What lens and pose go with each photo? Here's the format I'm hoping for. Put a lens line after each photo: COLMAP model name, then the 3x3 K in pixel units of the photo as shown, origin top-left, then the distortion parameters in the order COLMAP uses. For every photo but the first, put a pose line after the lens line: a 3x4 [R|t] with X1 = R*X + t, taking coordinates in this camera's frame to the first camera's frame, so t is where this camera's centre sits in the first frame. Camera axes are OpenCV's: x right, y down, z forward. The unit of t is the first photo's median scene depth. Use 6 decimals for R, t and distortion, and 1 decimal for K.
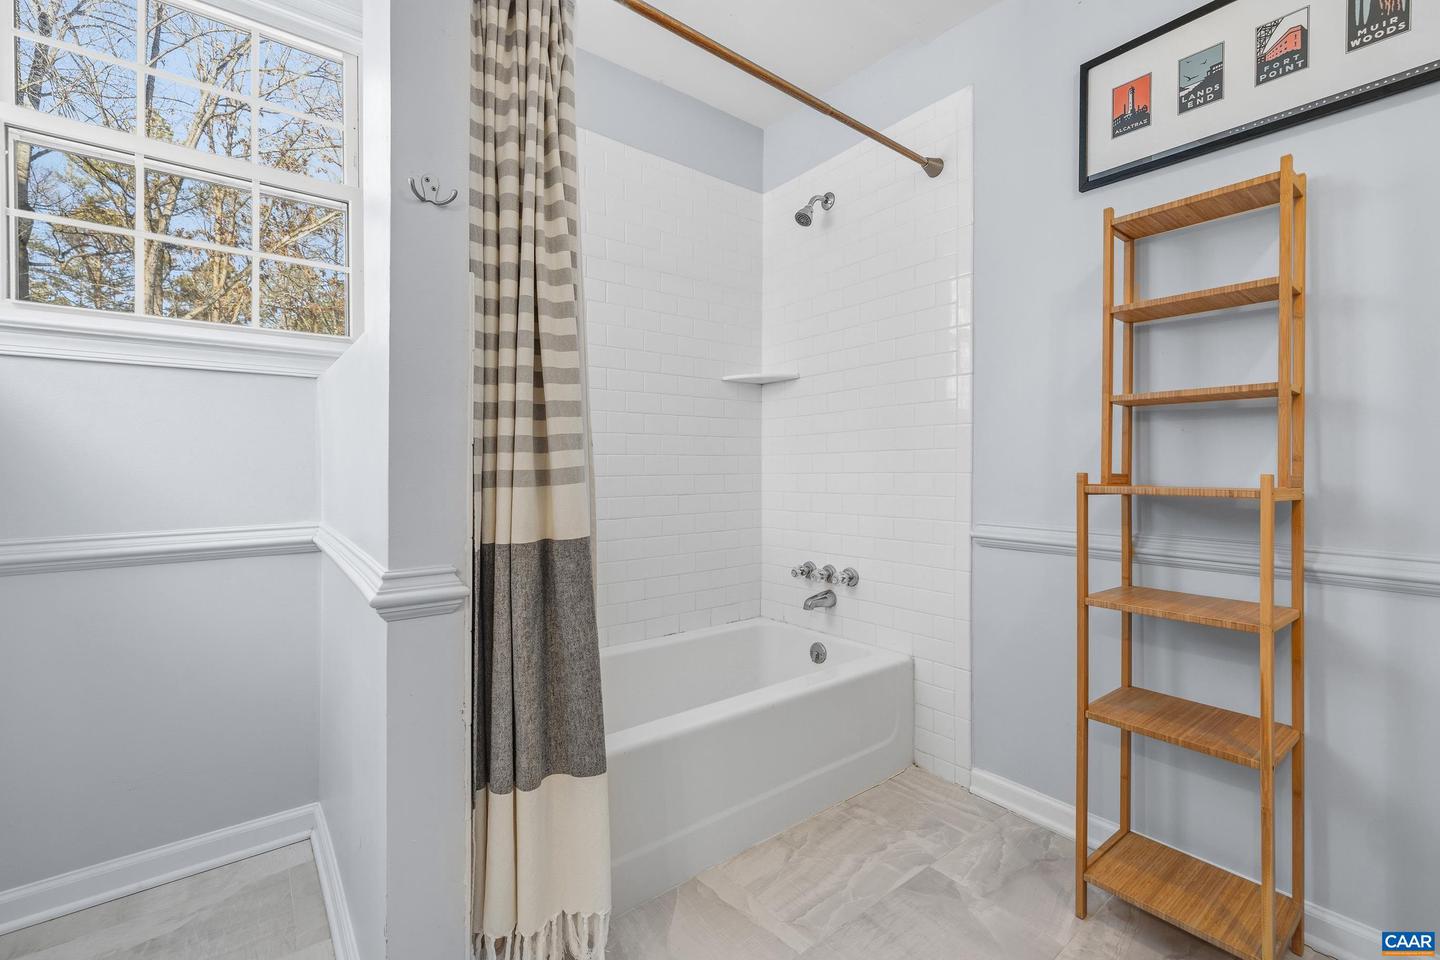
lens RADIAL K [[604.9, 0, 711.7], [0, 604.9, 460.1], [0, 0, 1]] dist [0.001975, -0.000343]
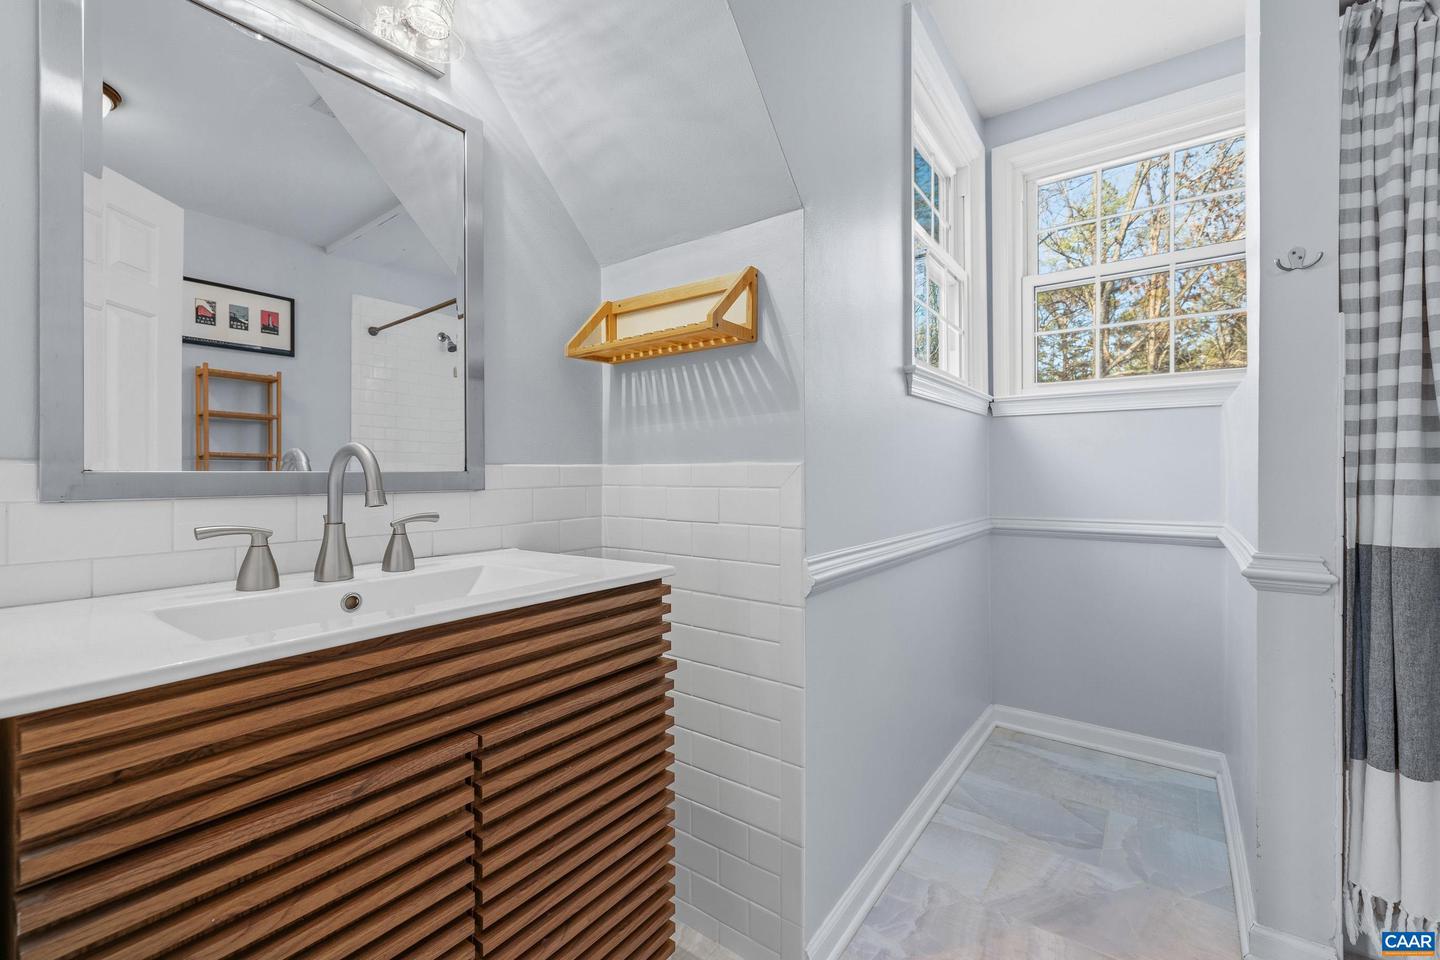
lens RADIAL K [[604.9, 0, 719.4], [0, 604.9, 475.0], [0, 0, 1]] dist [0.001975, -0.000343]
pose [[0.259628, 0.000394, -0.965709, 0.410925], [-0.000859, 1.000000, 0.000177, 0.009229], [0.965708, 0.000783, 0.259629, -0.460854]]
